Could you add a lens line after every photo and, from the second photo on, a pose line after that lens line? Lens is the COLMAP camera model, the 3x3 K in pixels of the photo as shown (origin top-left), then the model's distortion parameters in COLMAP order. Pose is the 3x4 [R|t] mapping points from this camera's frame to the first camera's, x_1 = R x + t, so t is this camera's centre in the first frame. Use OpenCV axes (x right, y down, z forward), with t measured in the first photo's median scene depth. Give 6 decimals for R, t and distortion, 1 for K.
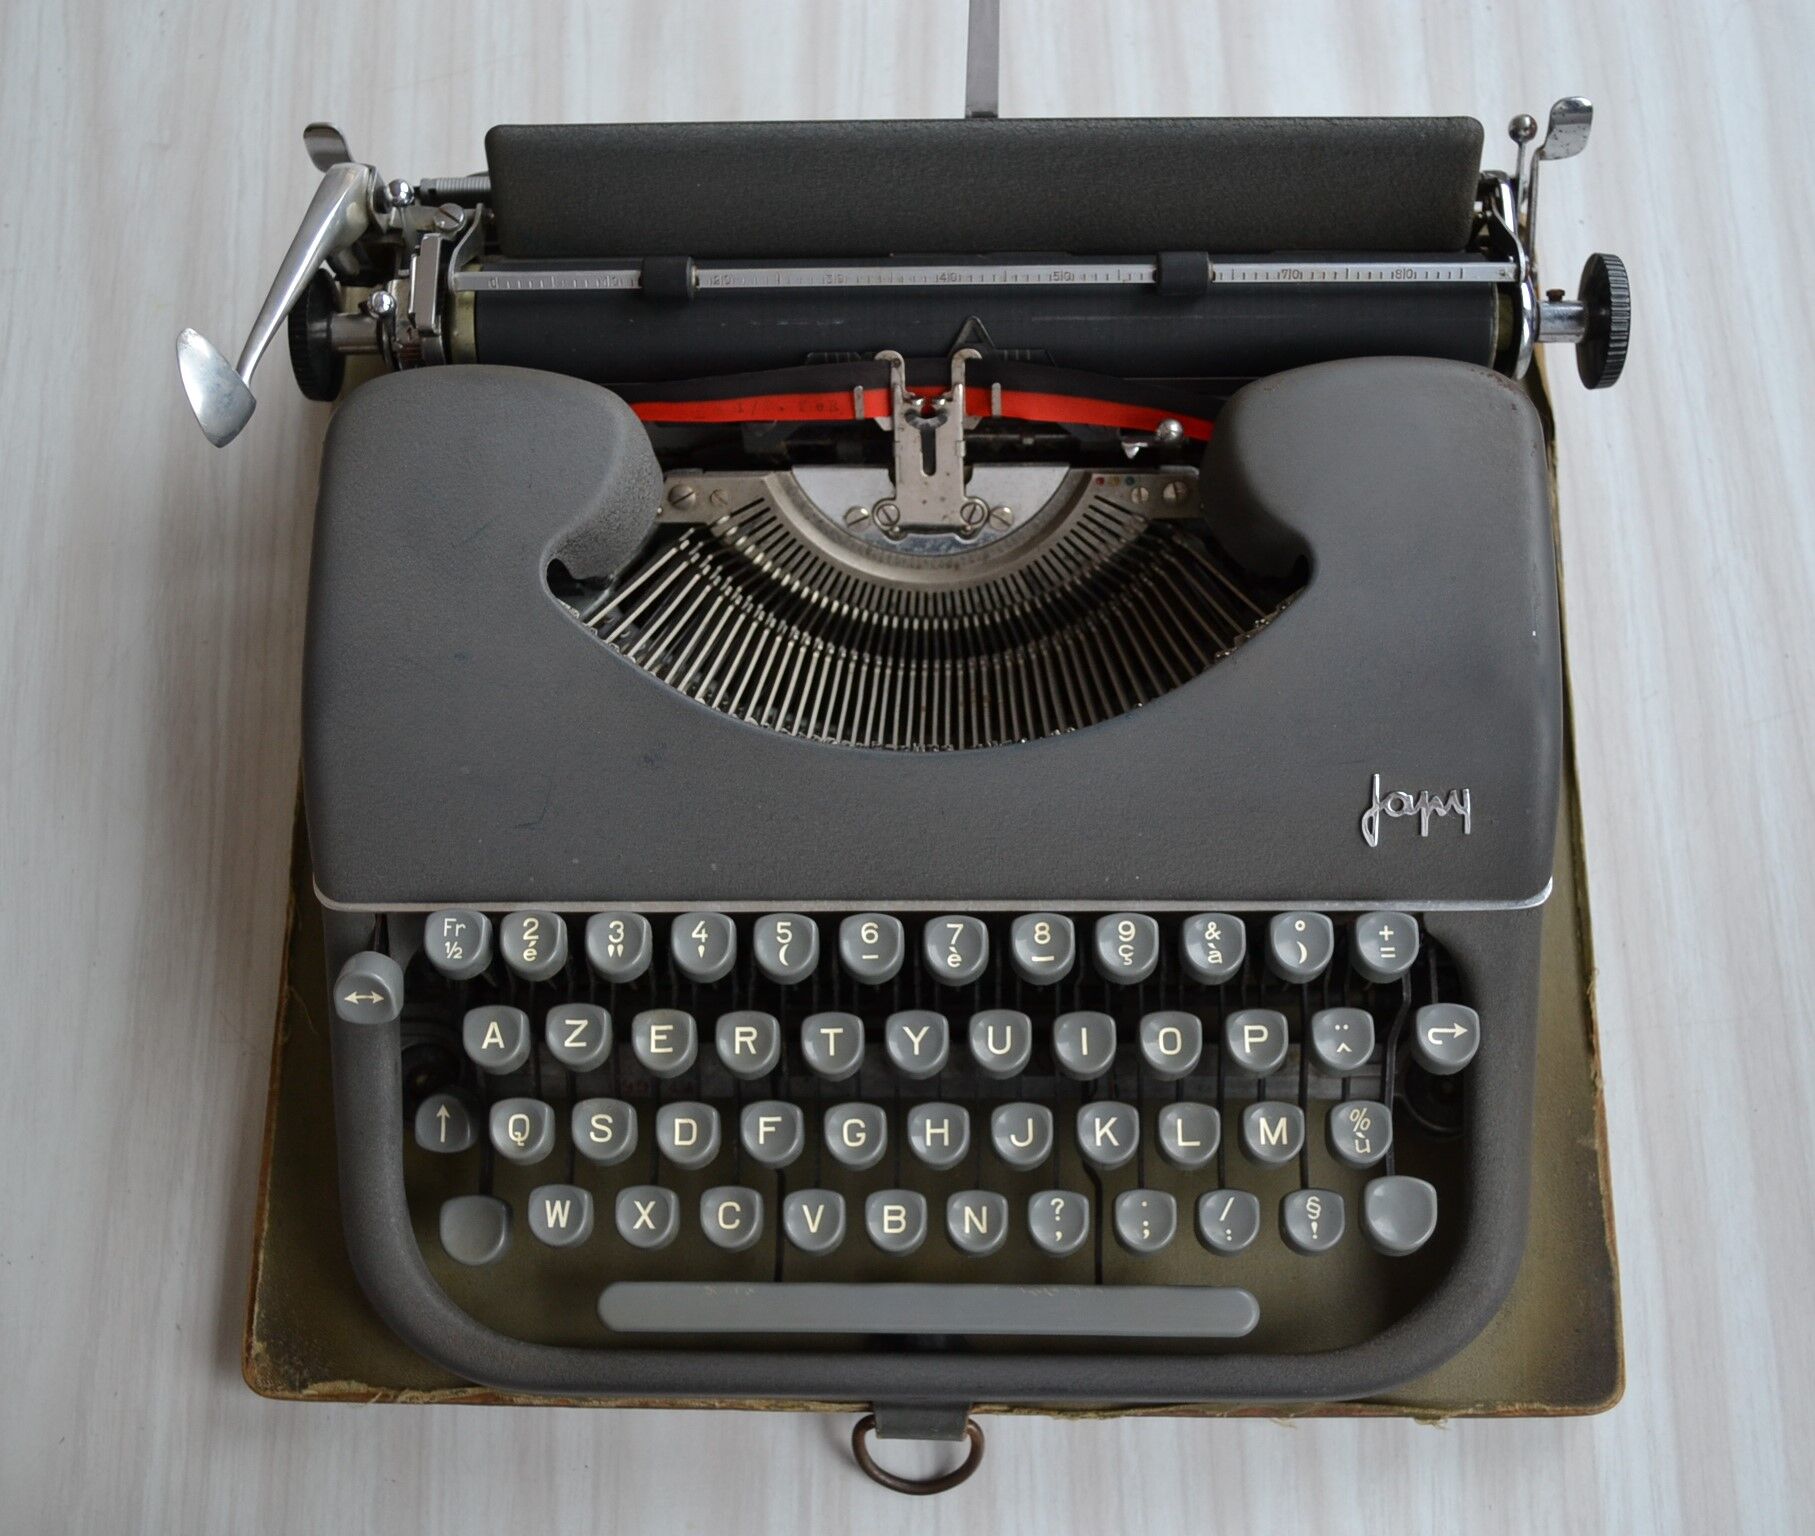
lens RADIAL K [[2114.6, 0, 907.5], [0, 2114.6, 768.0], [0, 0, 1]] dist [-0.022317, -0.012027]
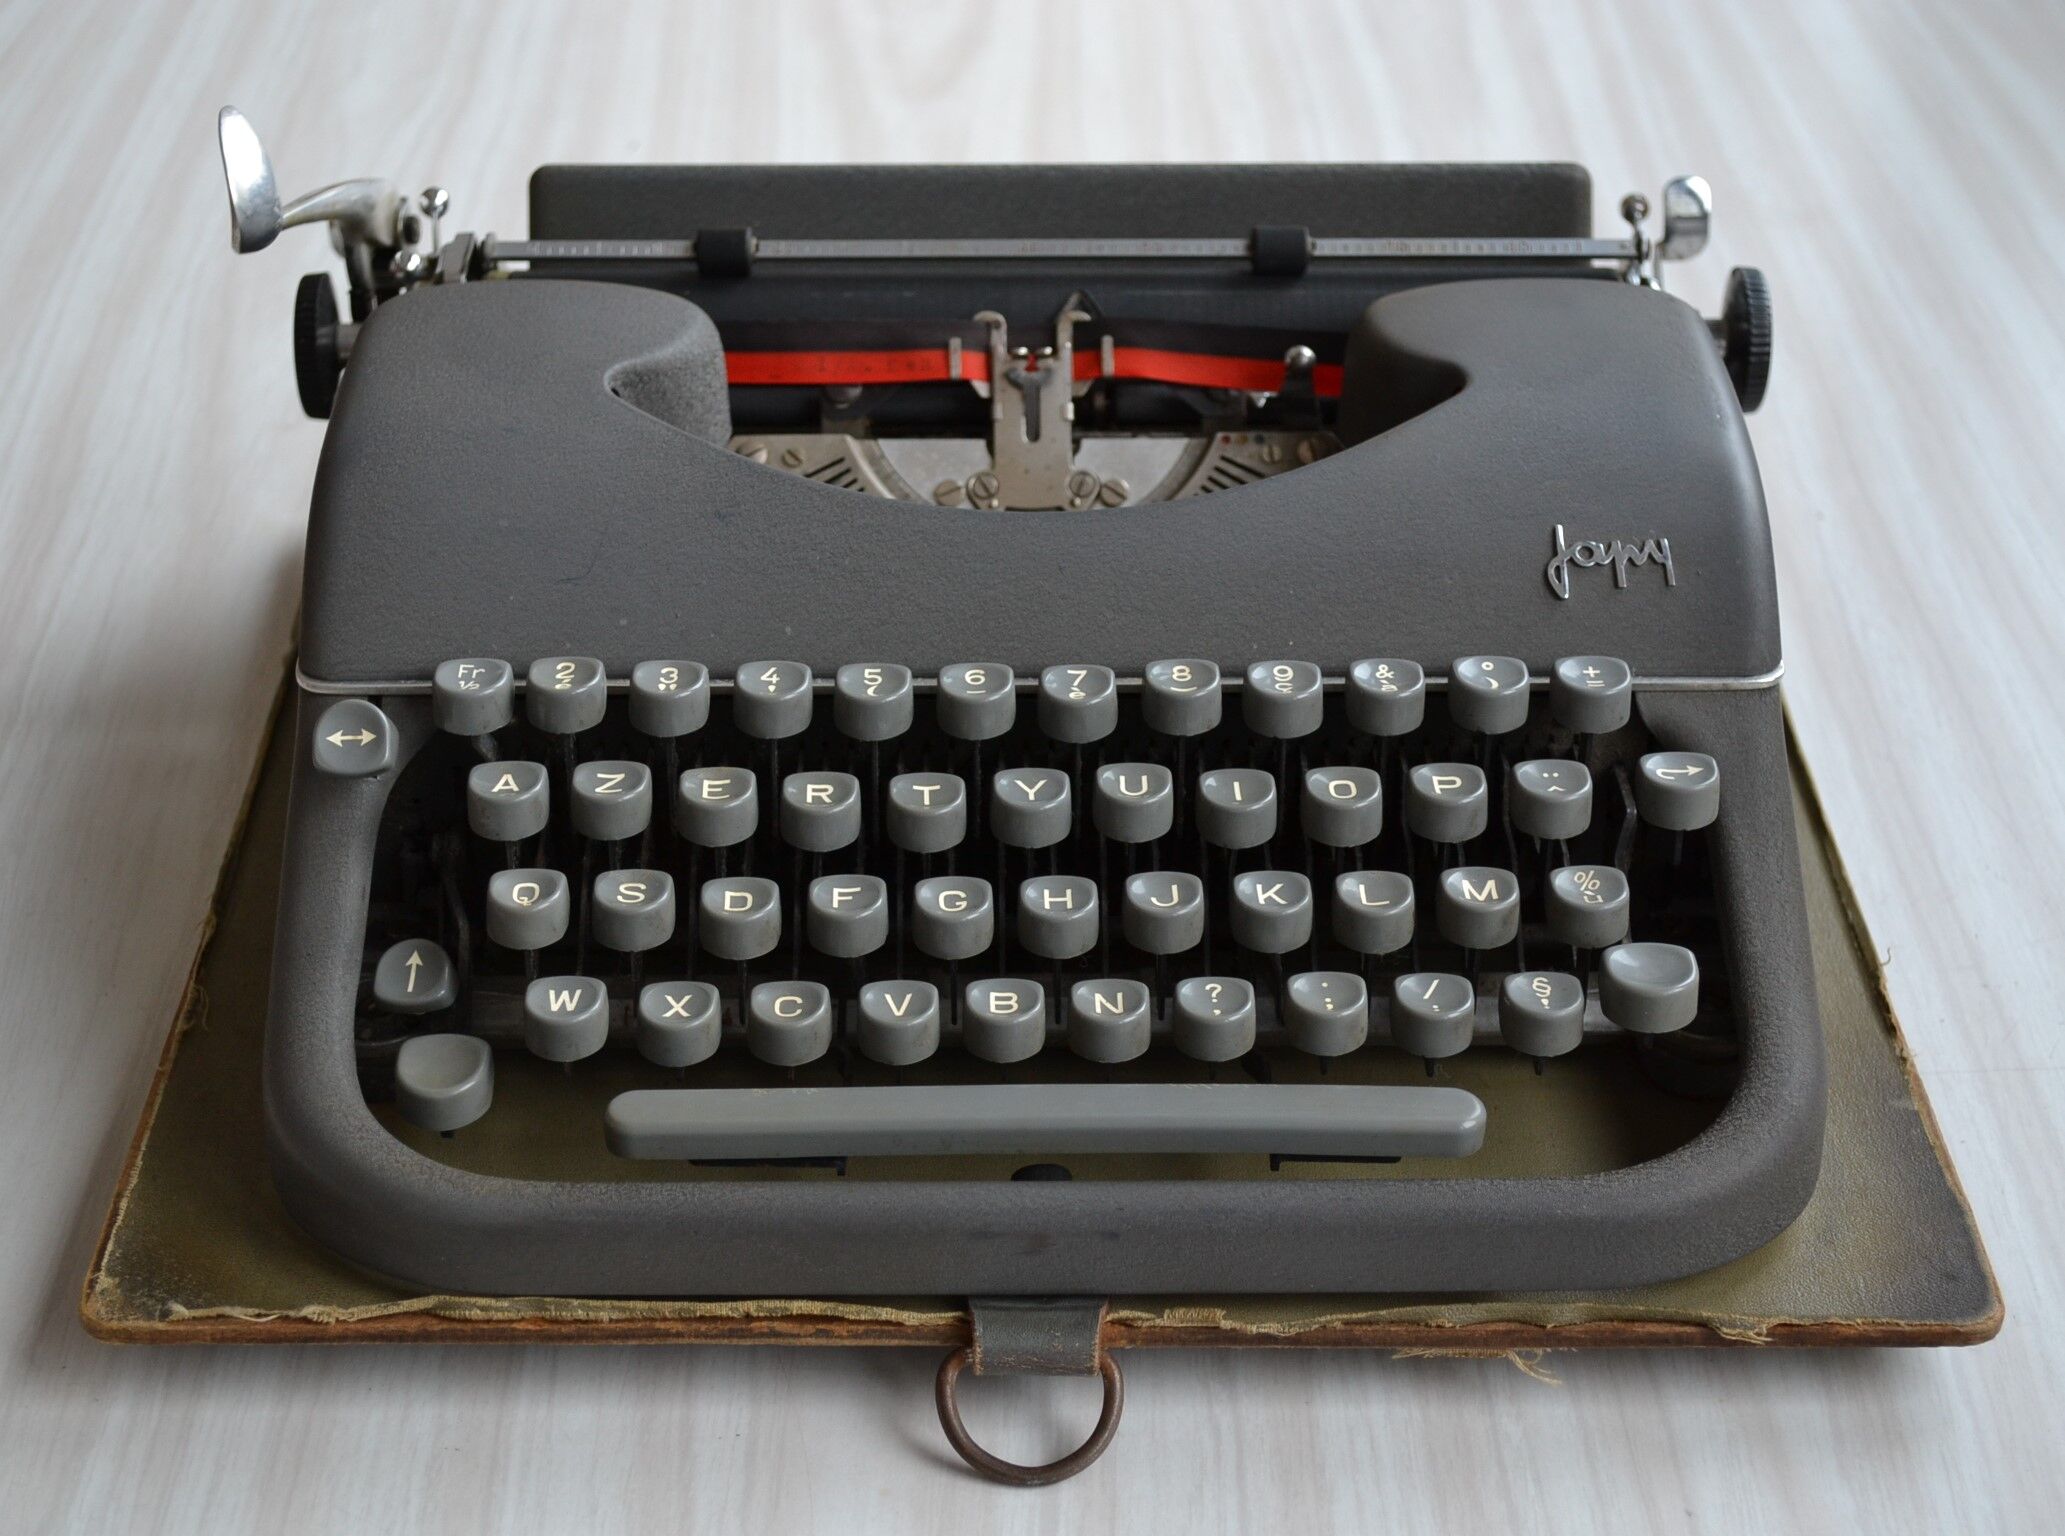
lens RADIAL K [[3234.8, 0, 1020.4], [0, 3234.8, 767.5], [0, 0, 1]] dist [0.029601, 0.081245]
pose [[0.999266, 0.017990, 0.033830, -0.040024], [0.006103, 0.796917, -0.604059, 0.826526], [-0.037827, 0.603821, 0.796222, 0.005774]]
